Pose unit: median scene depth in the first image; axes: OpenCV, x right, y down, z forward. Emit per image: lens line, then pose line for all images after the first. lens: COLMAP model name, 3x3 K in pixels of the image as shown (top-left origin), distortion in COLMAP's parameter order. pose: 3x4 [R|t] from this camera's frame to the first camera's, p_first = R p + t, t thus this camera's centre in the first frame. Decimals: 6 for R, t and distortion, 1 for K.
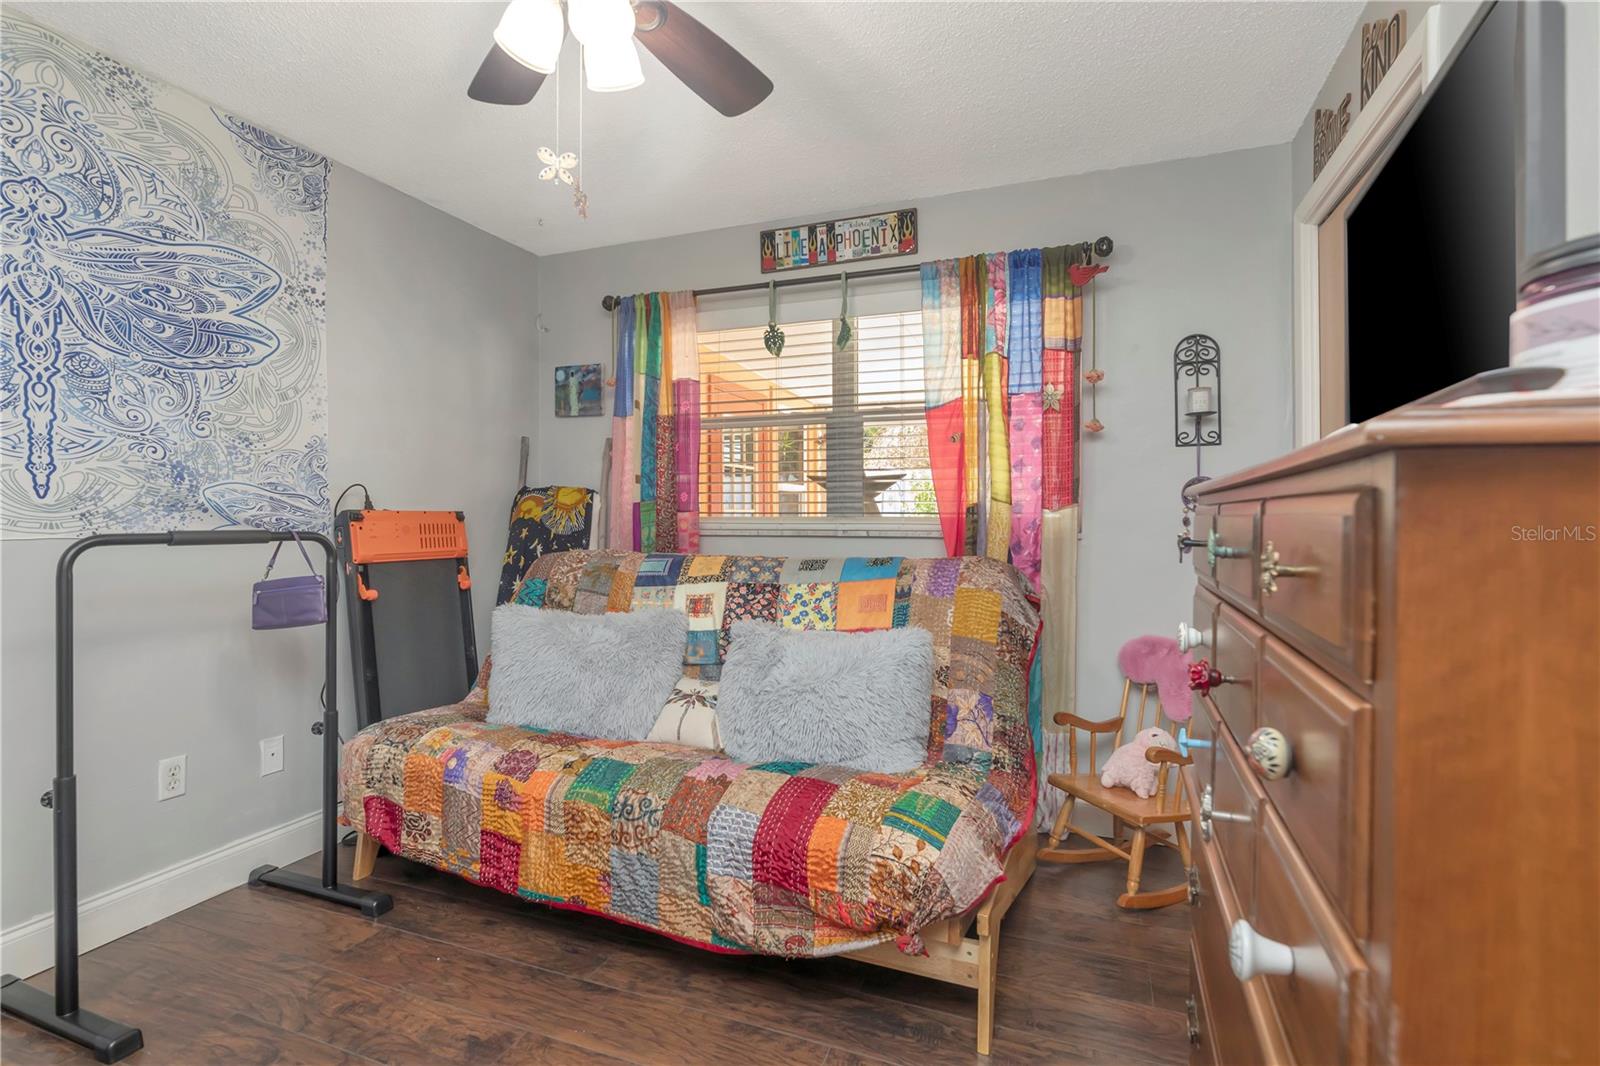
lens RADIAL K [[764.7, 0, 808.2], [0, 764.7, 511.4], [0, 0, 1]] dist [0.000916, 0.000100]
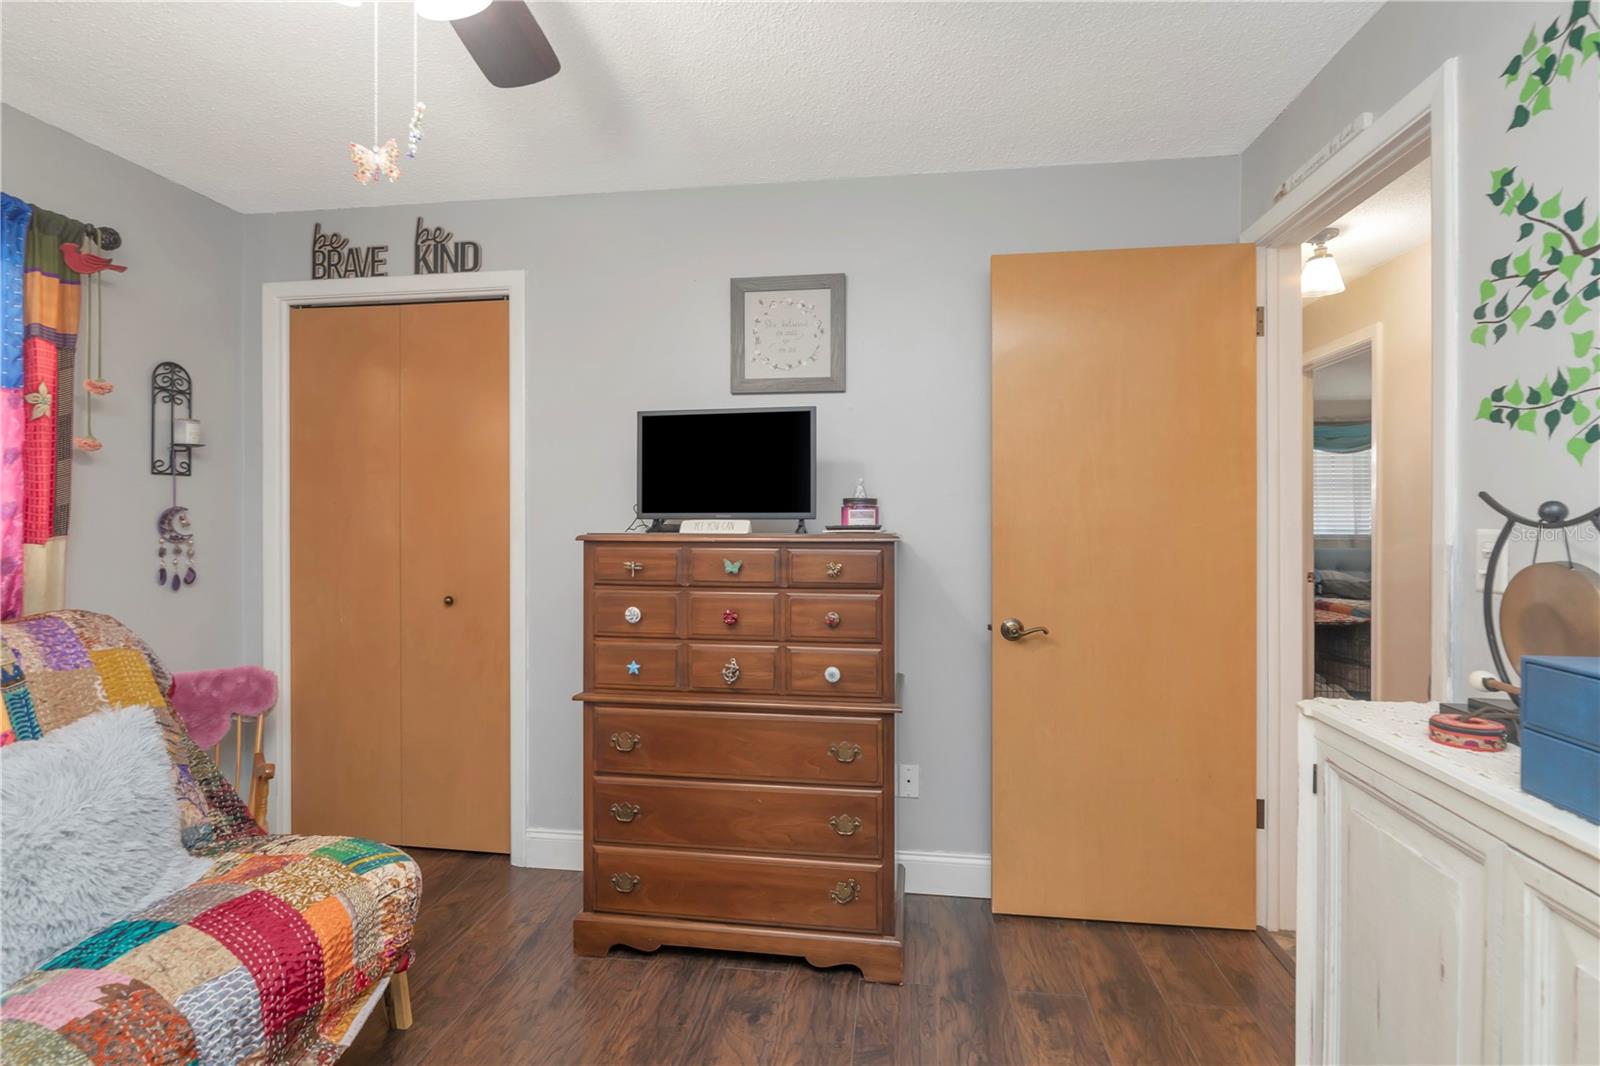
lens RADIAL K [[764.7, 0, 800.9], [0, 764.7, 526.6], [0, 0, 1]] dist [0.000916, 0.000100]
pose [[-0.234715, -0.008478, 0.972027, -0.646458], [-0.006406, 0.999954, 0.007175, -0.032314], [-0.972043, -0.004542, -0.234758, 0.447631]]
